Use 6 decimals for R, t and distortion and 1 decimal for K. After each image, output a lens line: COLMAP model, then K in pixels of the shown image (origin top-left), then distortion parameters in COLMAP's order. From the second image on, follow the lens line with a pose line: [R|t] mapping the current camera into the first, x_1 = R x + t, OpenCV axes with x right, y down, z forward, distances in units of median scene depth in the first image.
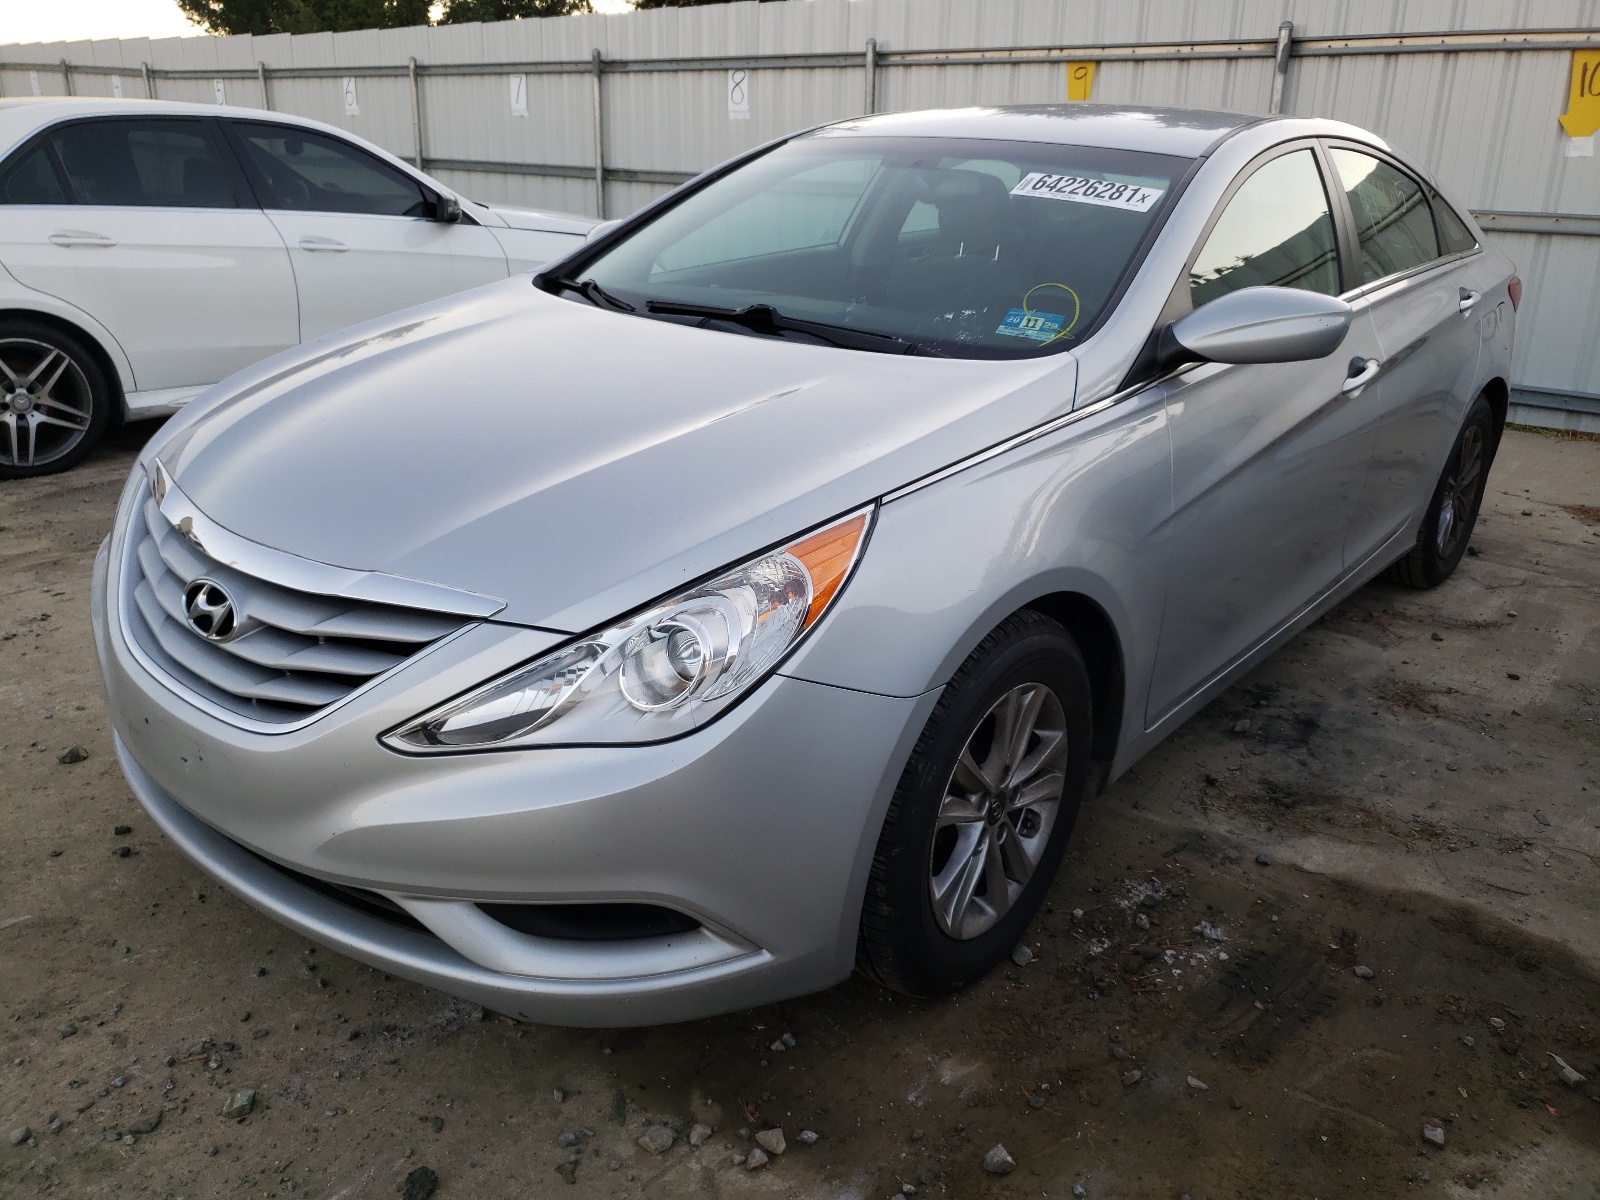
lens RADIAL K [[1225.6, 0, 796.0], [0, 1225.6, 603.8], [0, 0, 1]] dist [0.011099, -0.001316]
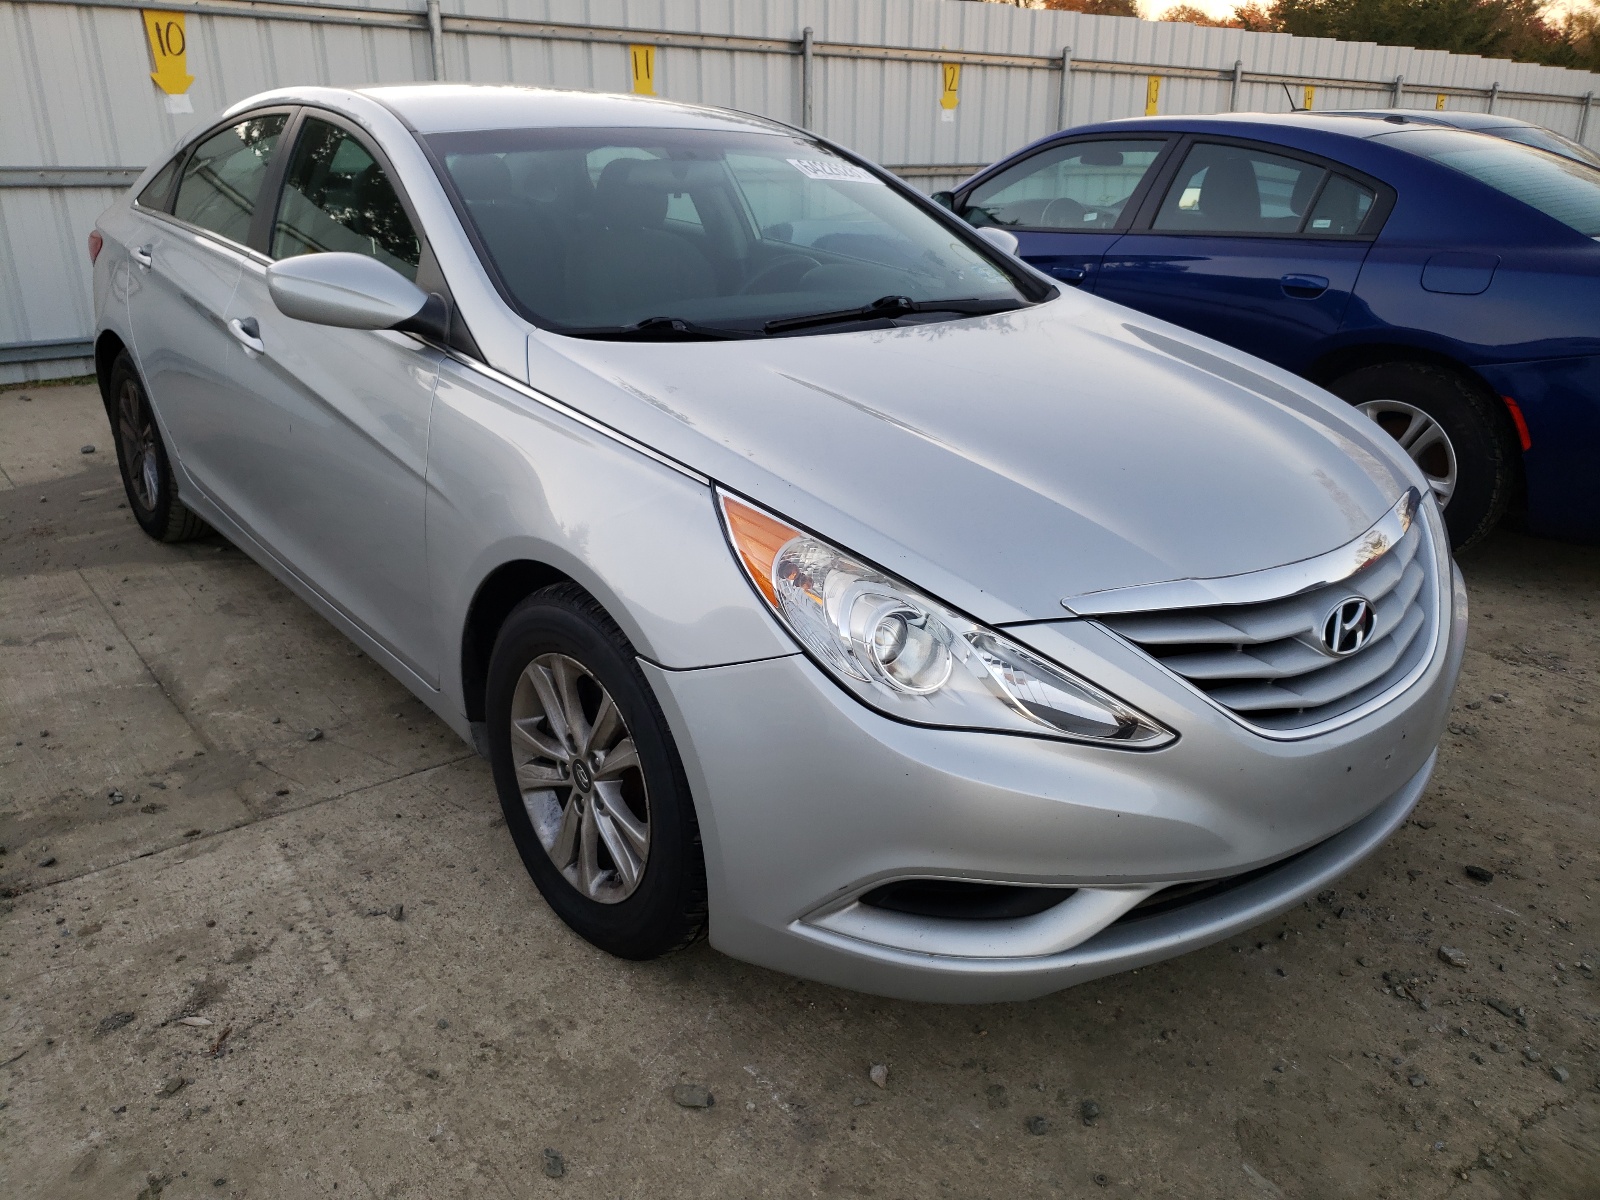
lens RADIAL K [[1225.6, 0, 796.9], [0, 1225.6, 595.1], [0, 0, 1]] dist [0.011099, -0.001316]
pose [[0.172524, -0.372787, 0.911738, -1.131824], [0.339167, 0.891497, 0.300332, -0.357844], [-0.924771, 0.257416, 0.280242, 0.866886]]
